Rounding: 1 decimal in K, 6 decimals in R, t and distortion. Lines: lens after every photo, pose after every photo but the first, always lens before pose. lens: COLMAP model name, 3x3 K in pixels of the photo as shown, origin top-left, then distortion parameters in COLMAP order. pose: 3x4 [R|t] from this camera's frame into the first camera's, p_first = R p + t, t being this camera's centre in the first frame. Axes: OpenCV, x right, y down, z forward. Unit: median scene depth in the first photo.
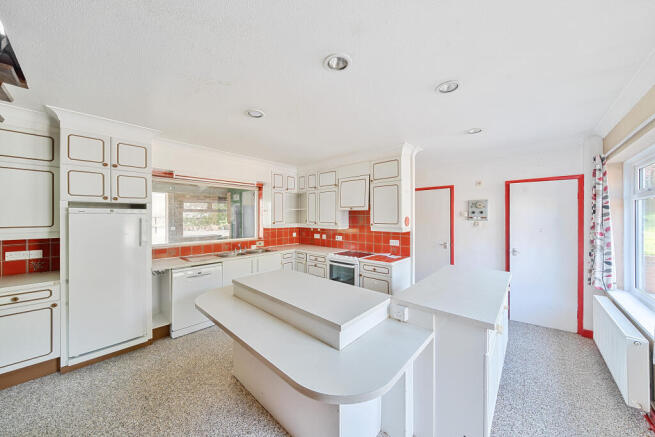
lens RADIAL K [[223.9, 0, 328.5], [0, 223.9, 217.3], [0, 0, 1]] dist [-0.000635, -0.000066]
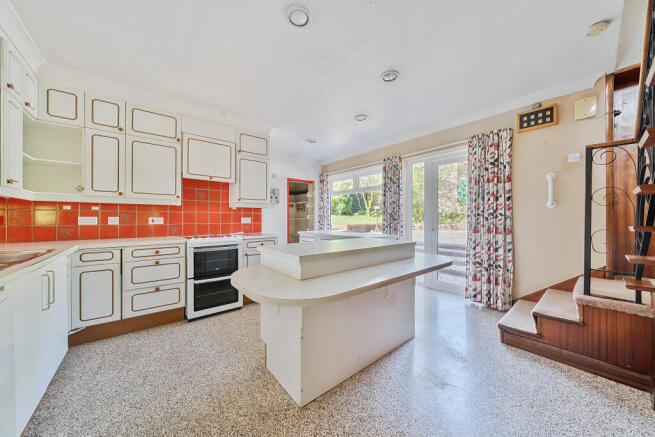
lens RADIAL K [[223.9, 0, 324.4], [0, 223.9, 218.8], [0, 0, 1]] dist [-0.000635, -0.000066]
pose [[0.153698, -0.005032, 0.988105, -0.614839], [-0.000566, 0.999986, 0.005180, 0.099132], [-0.988118, -0.001355, 0.153693, 0.495925]]
